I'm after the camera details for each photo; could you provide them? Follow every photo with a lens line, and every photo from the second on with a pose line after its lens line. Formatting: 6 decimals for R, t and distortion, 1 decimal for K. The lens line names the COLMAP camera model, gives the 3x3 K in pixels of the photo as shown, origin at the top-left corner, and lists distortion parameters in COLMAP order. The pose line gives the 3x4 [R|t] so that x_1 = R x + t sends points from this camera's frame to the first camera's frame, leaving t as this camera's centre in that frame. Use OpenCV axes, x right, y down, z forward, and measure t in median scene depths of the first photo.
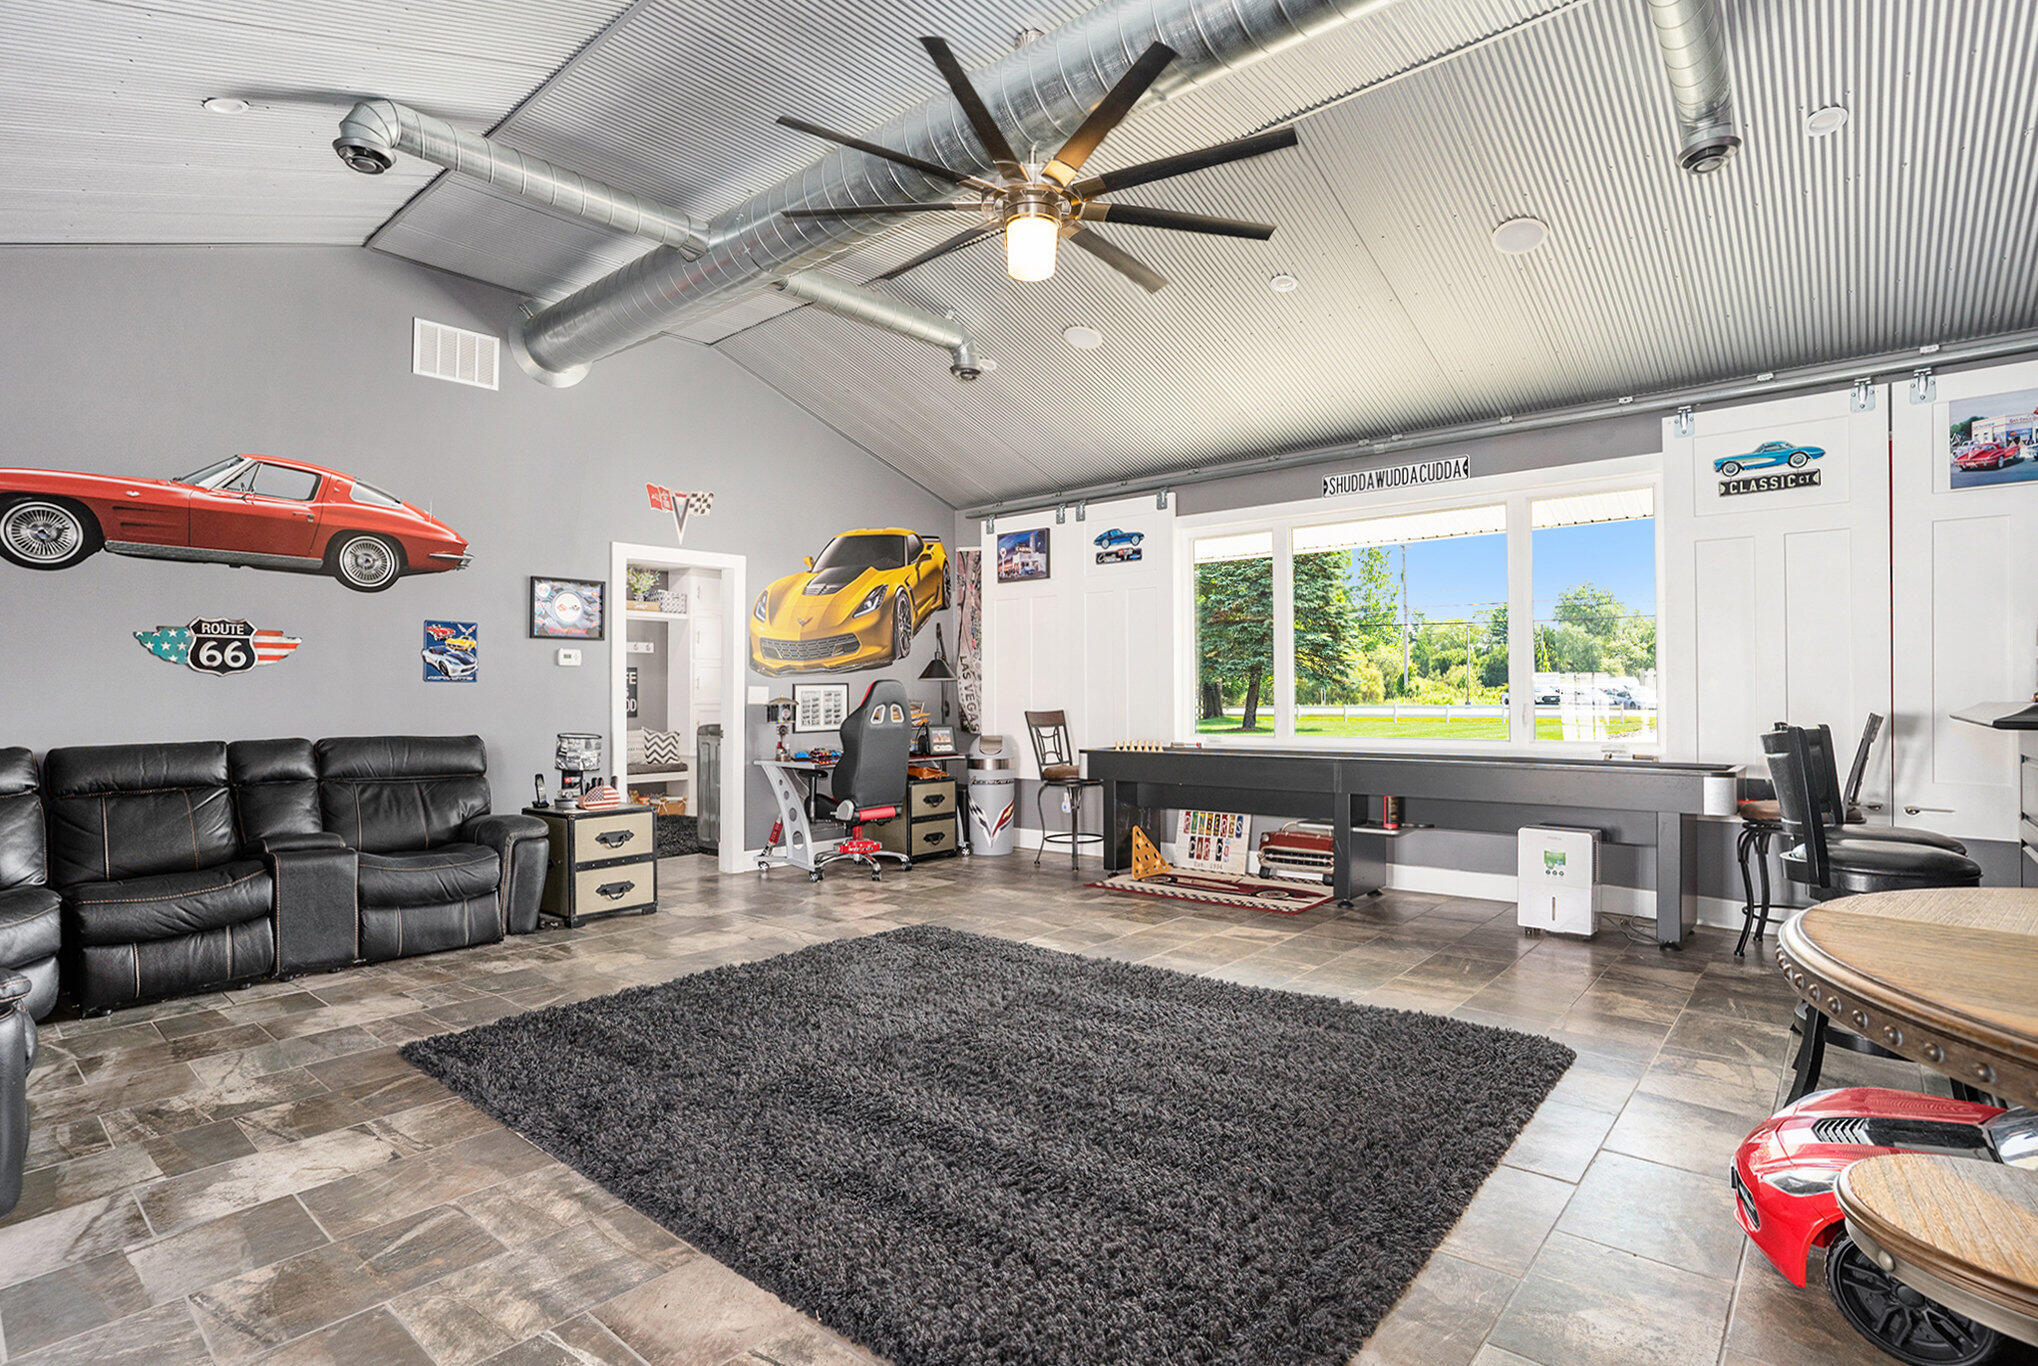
lens RADIAL K [[1007.6, 0, 1006.3], [0, 1007.6, 678.3], [0, 0, 1]] dist [-0.047001, 0.000377]
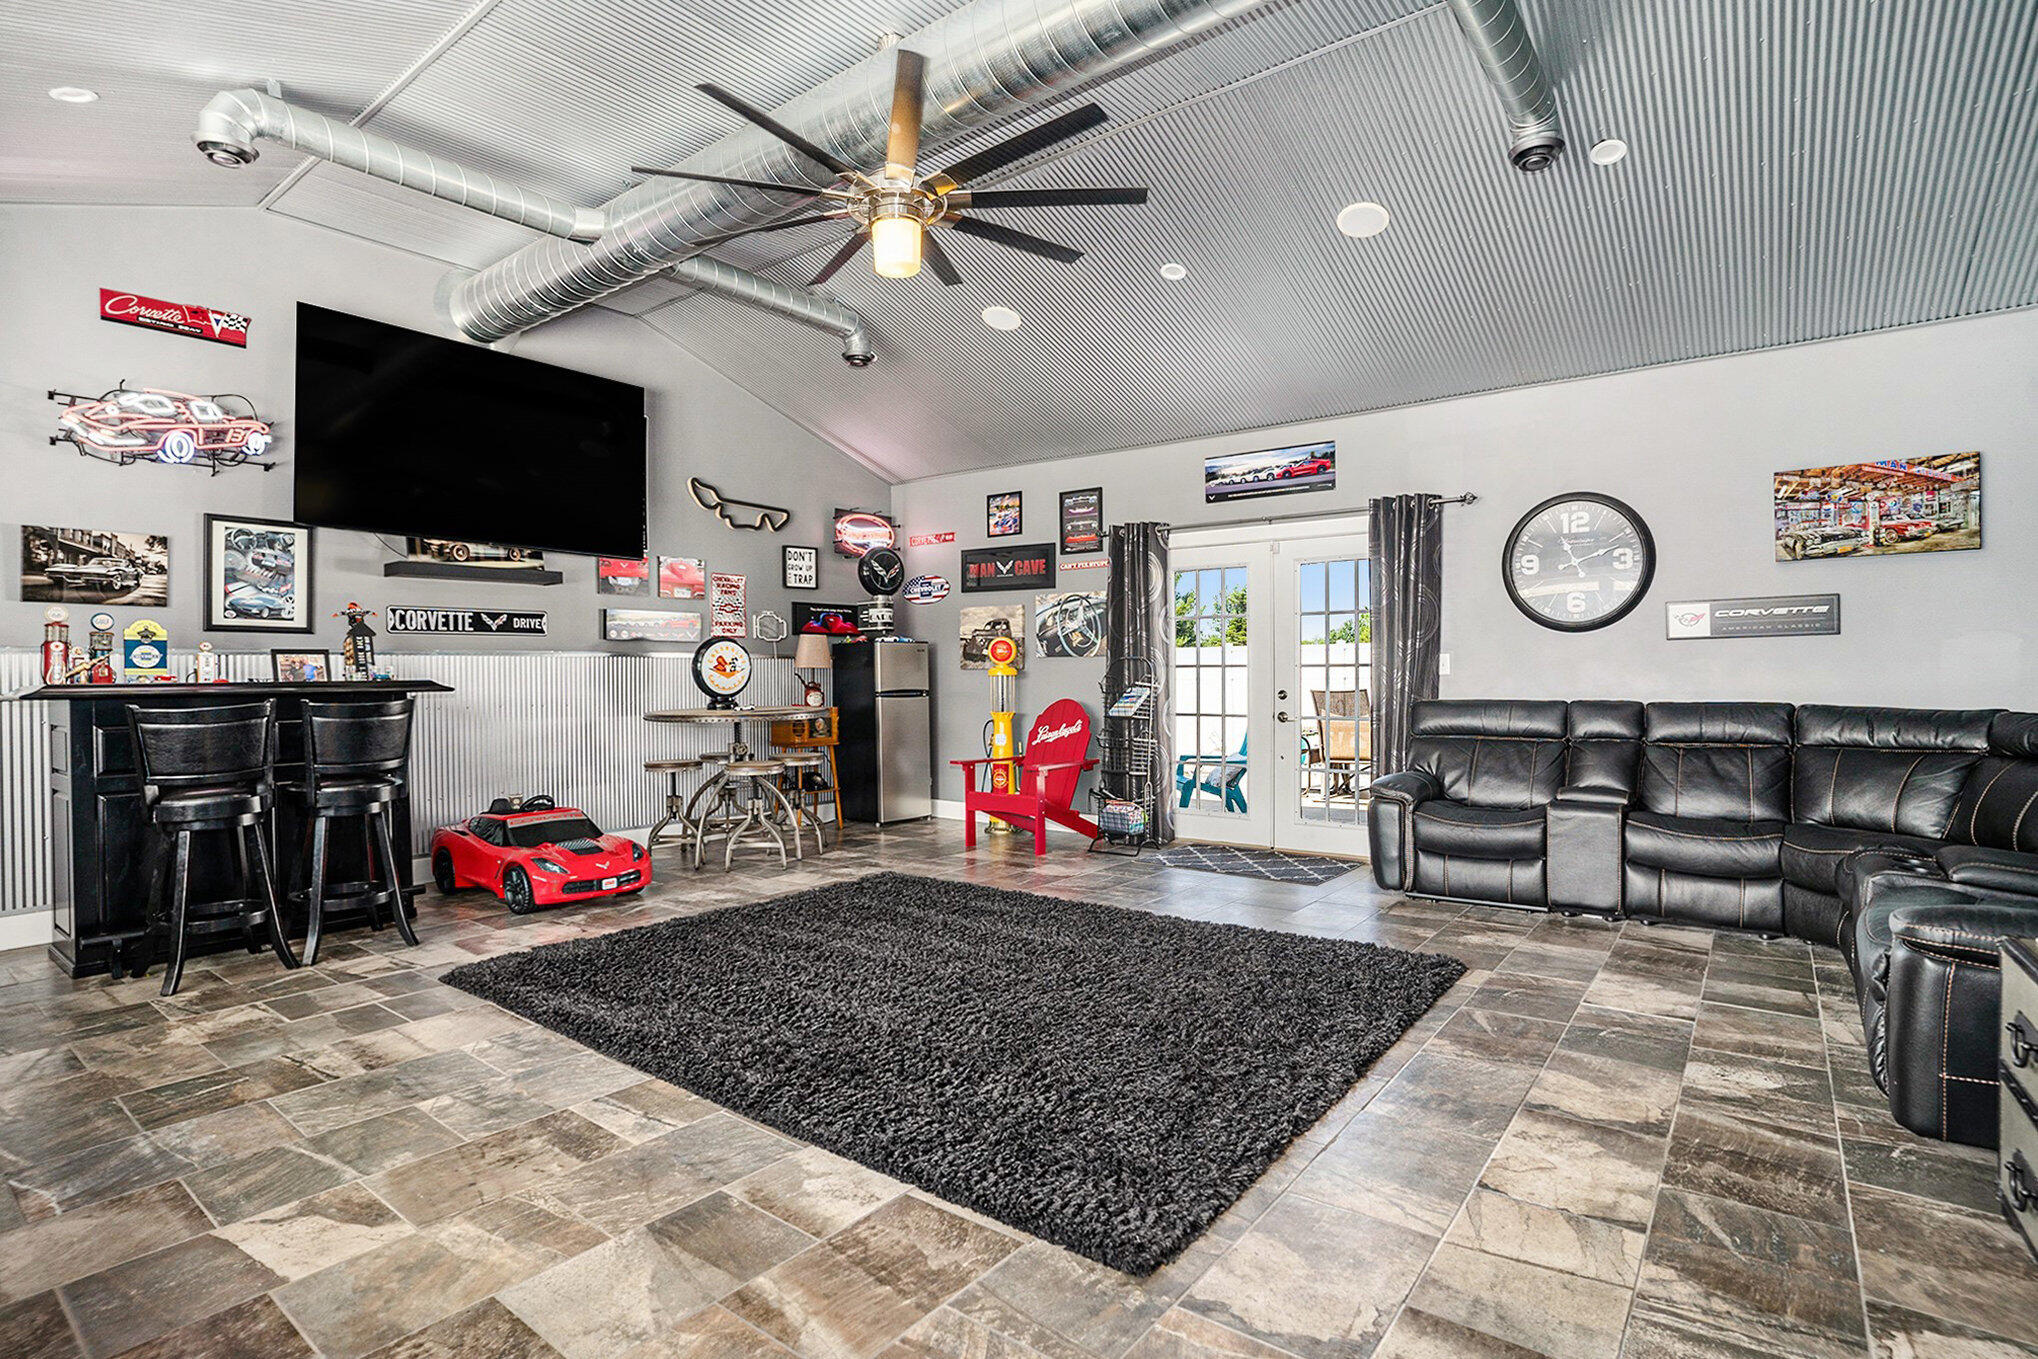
lens RADIAL K [[1007.6, 0, 1006.3], [0, 1007.6, 674.8], [0, 0, 1]] dist [-0.047001, 0.000377]
pose [[-0.998401, 0.014353, -0.054669, -0.023948], [0.015042, 0.999812, -0.012207, 0.043789], [0.054484, -0.013010, -0.998430, 1.873772]]
